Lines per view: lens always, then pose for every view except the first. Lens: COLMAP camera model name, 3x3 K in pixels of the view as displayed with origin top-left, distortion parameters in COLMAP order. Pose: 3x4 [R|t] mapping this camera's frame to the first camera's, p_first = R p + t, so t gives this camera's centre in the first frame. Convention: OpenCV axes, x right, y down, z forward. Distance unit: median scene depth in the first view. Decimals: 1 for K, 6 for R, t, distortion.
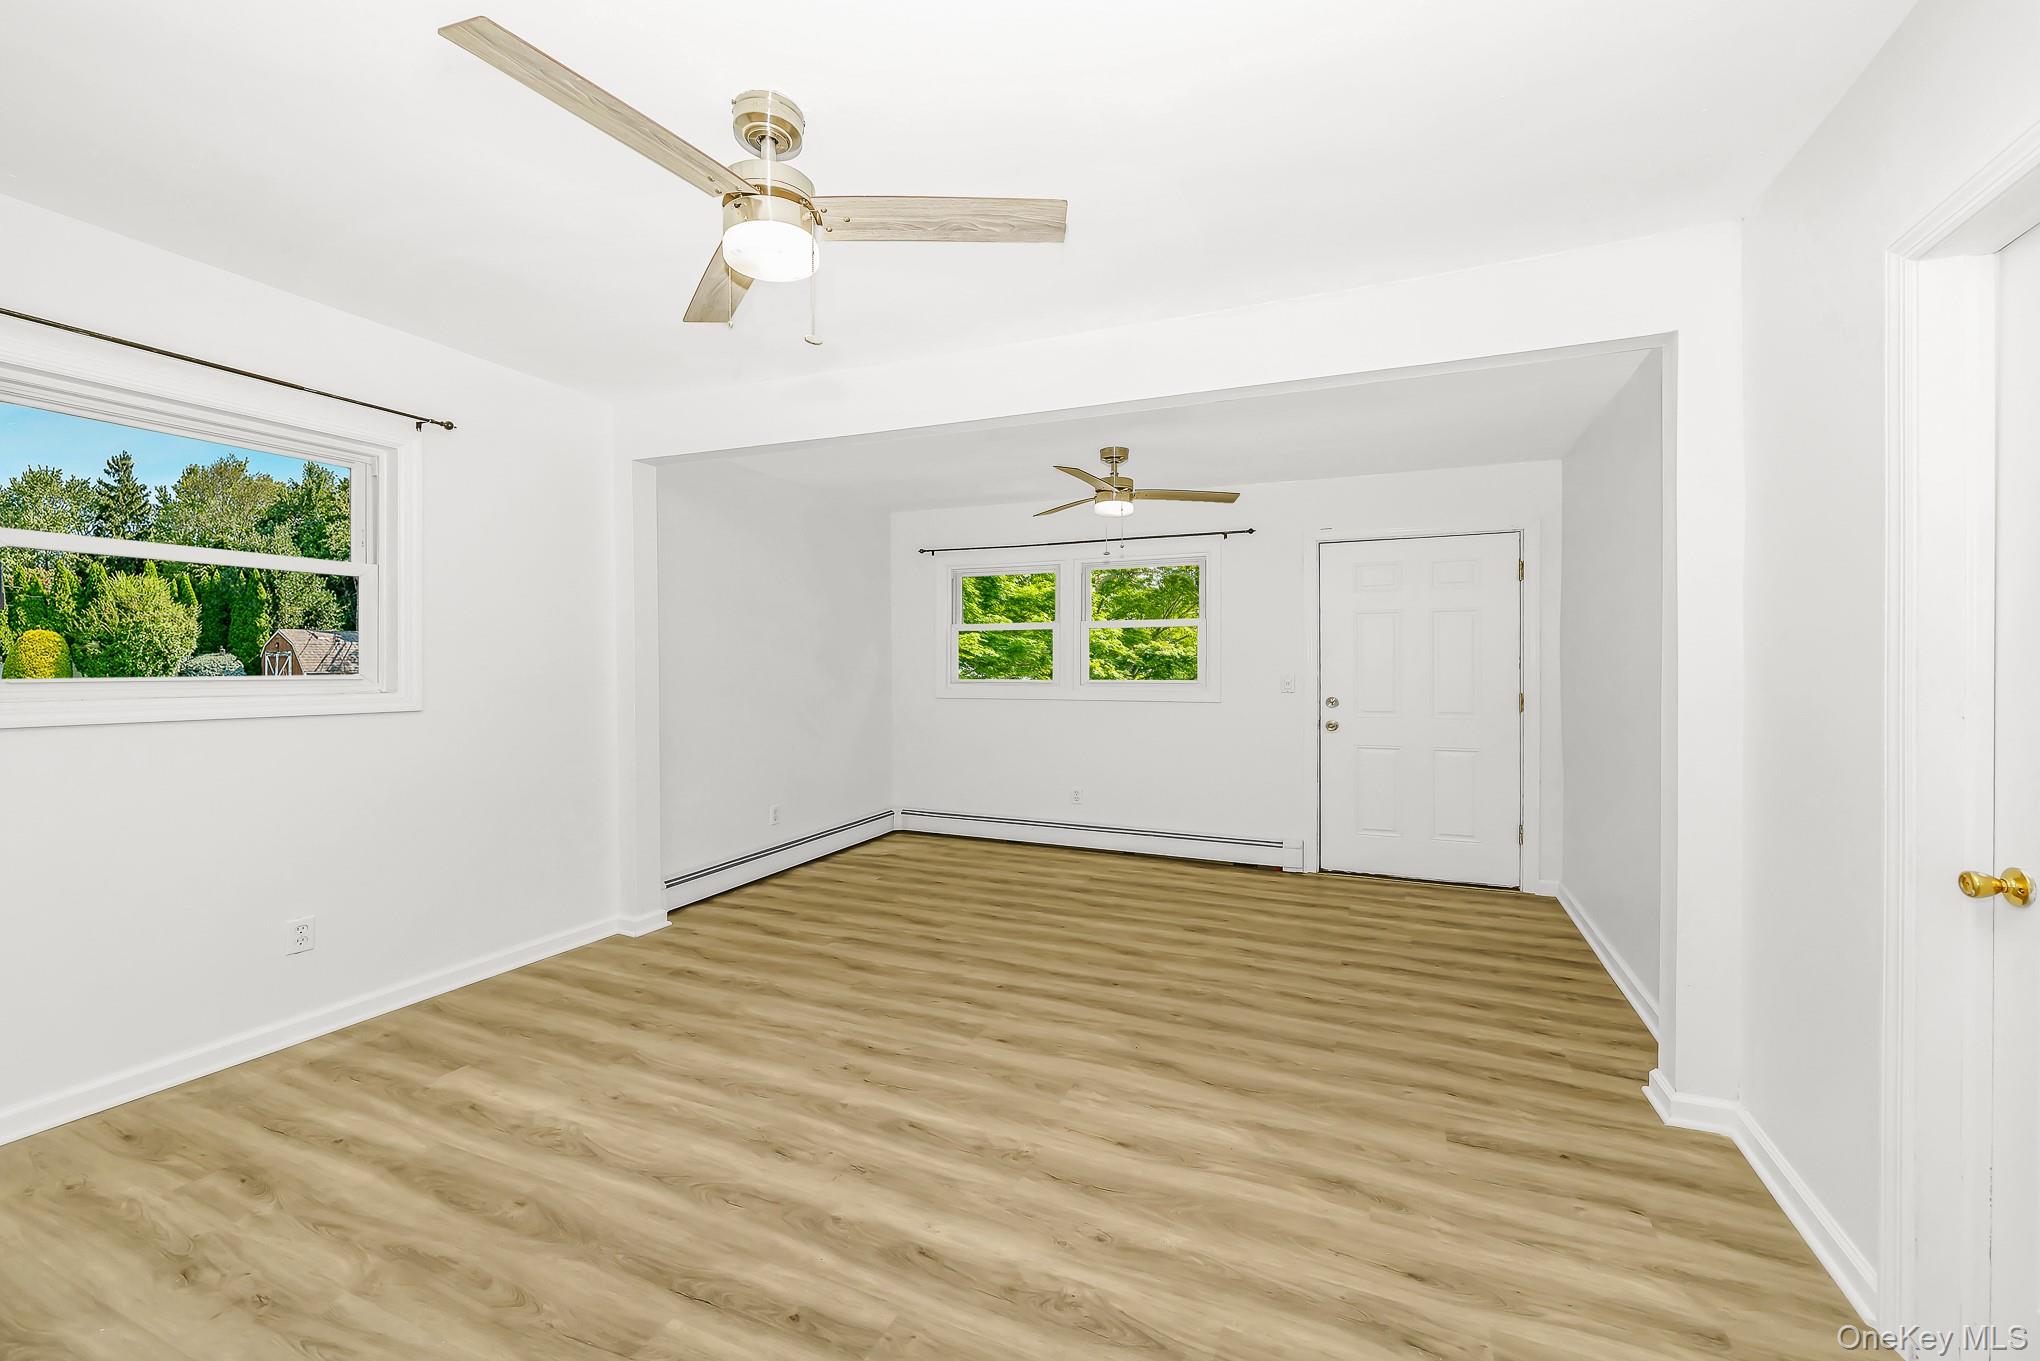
lens RADIAL K [[821.9, 0, 1038.8], [0, 821.9, 660.6], [0, 0, 1]] dist [-0.003539, -0.000716]
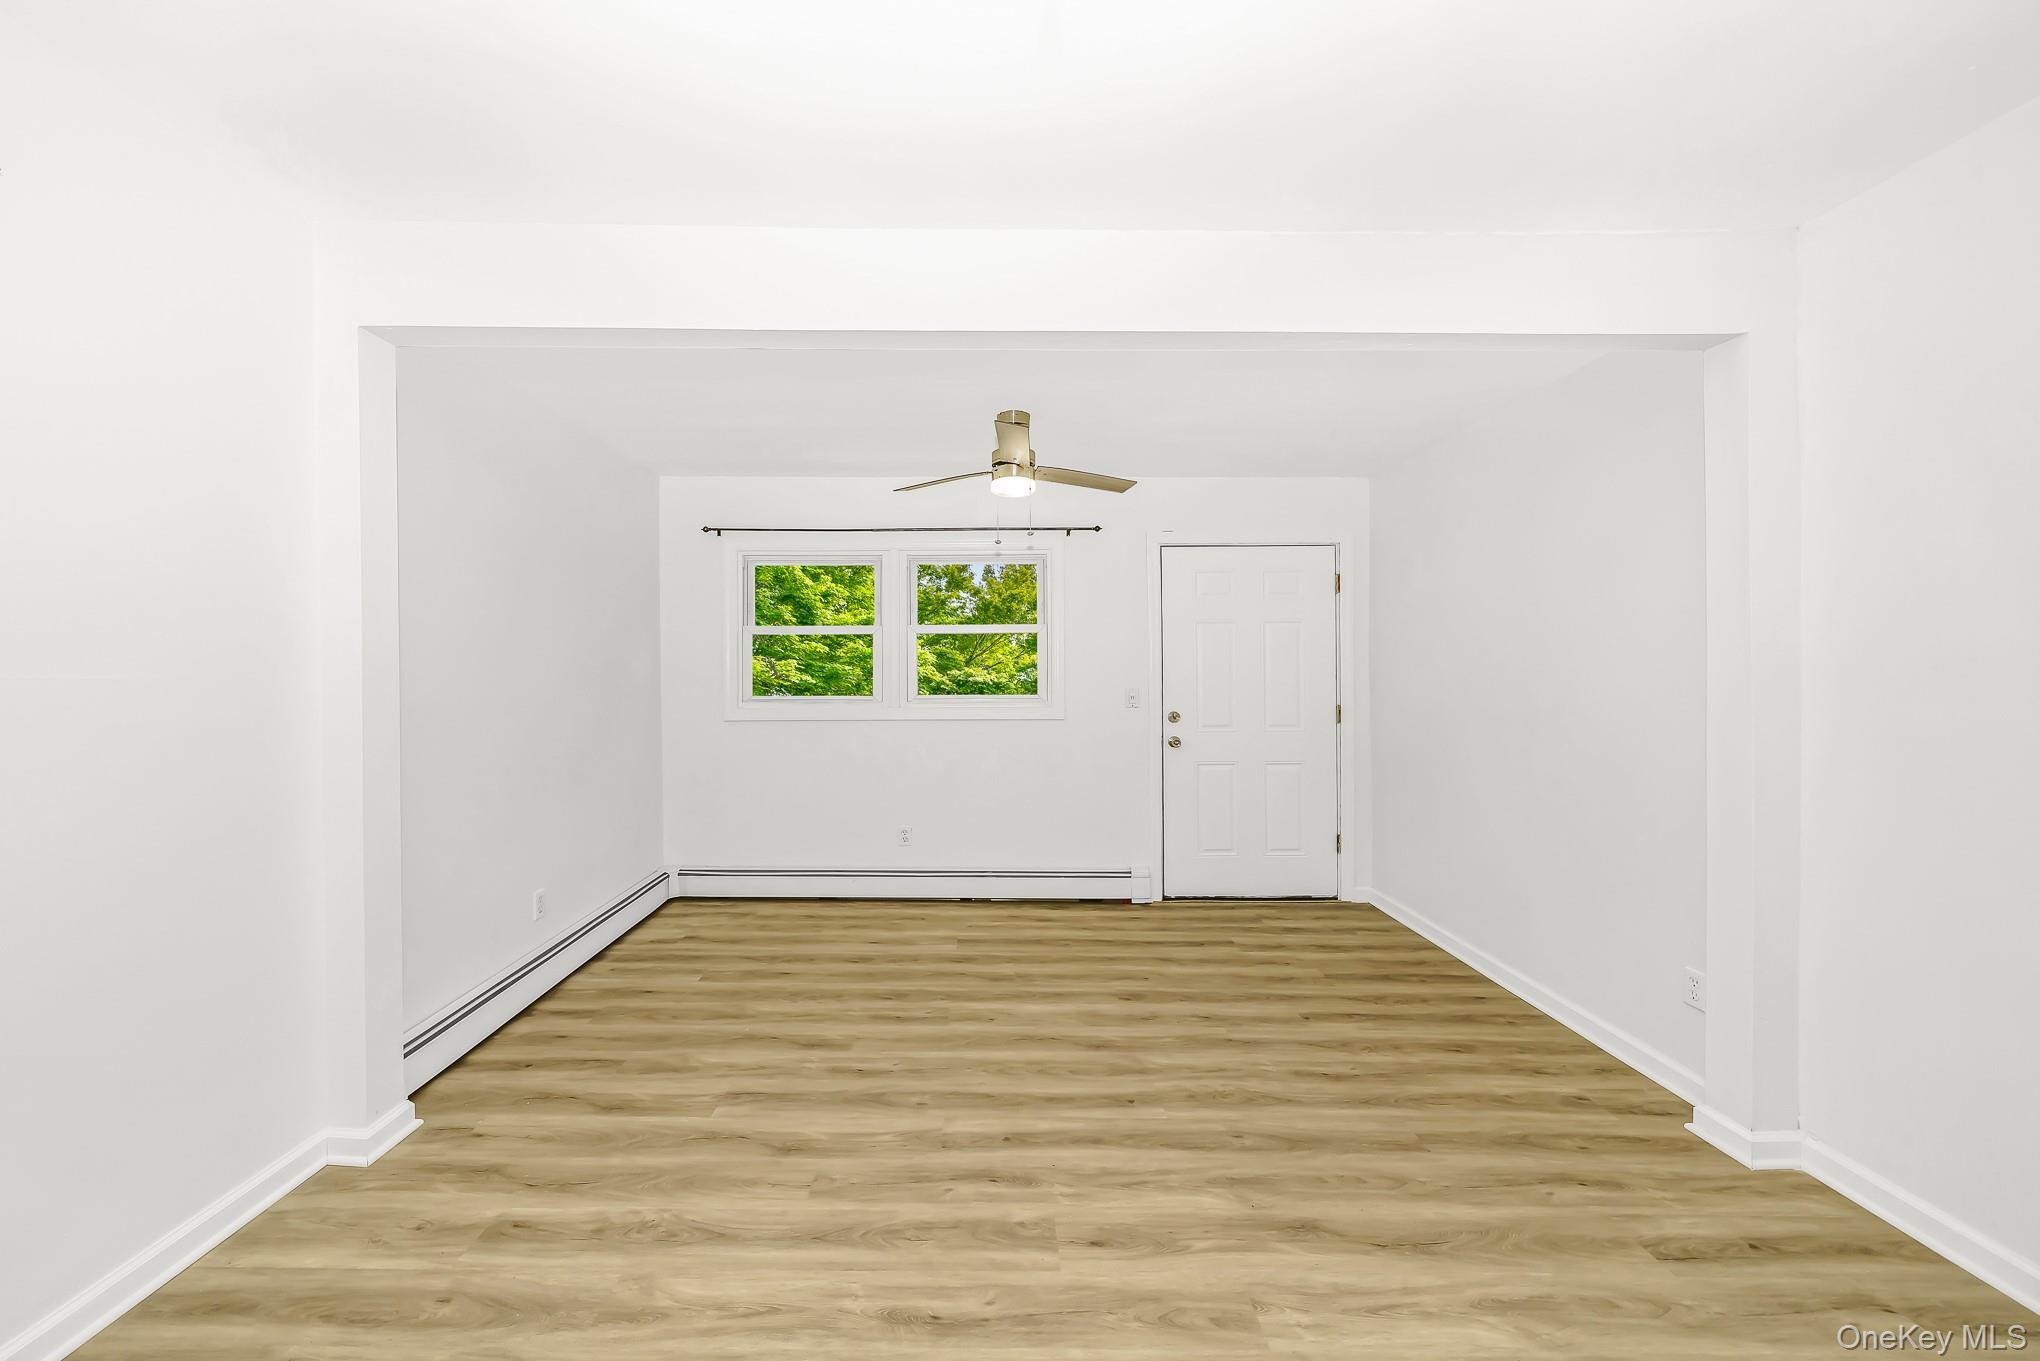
lens RADIAL K [[821.9, 0, 984.4], [0, 821.9, 675.1], [0, 0, 1]] dist [-0.003539, -0.000716]
pose [[0.931893, -0.002789, 0.362722, -0.329820], [-0.001606, 0.999929, 0.011815, -0.018345], [-0.362730, -0.011593, 0.931822, 0.346824]]
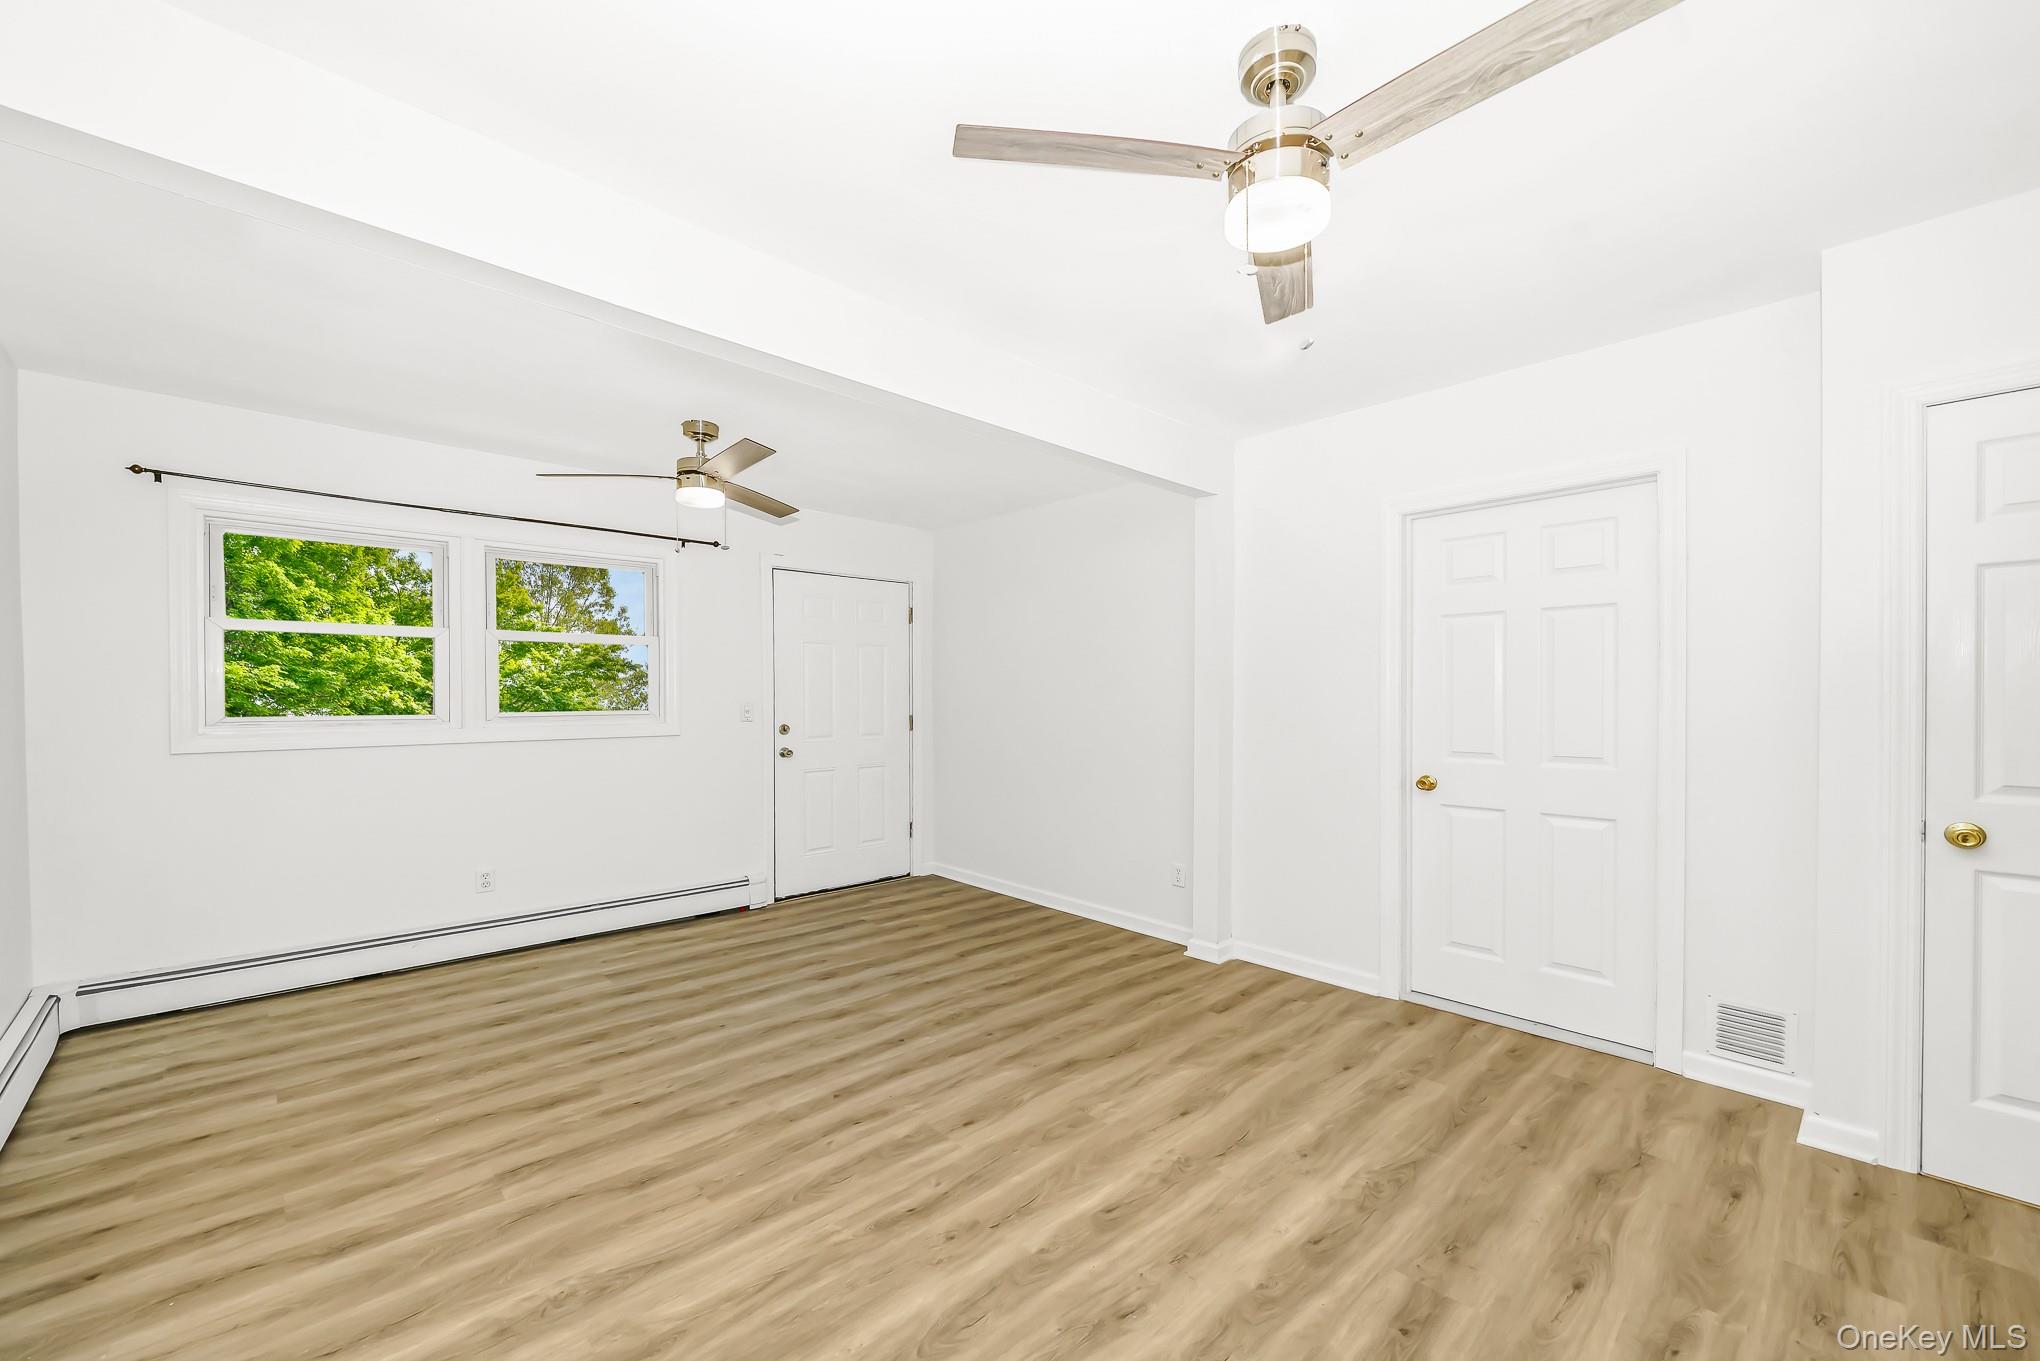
lens RADIAL K [[785.8, 0, 1084.0], [0, 785.8, 696.6], [0, 0, 1]] dist [-0.003364, -0.000268]
pose [[0.397415, -0.004666, 0.917627, -0.666612], [-0.006956, 0.999943, 0.008097, -0.003657], [-0.917613, -0.009601, 0.397360, 0.481091]]
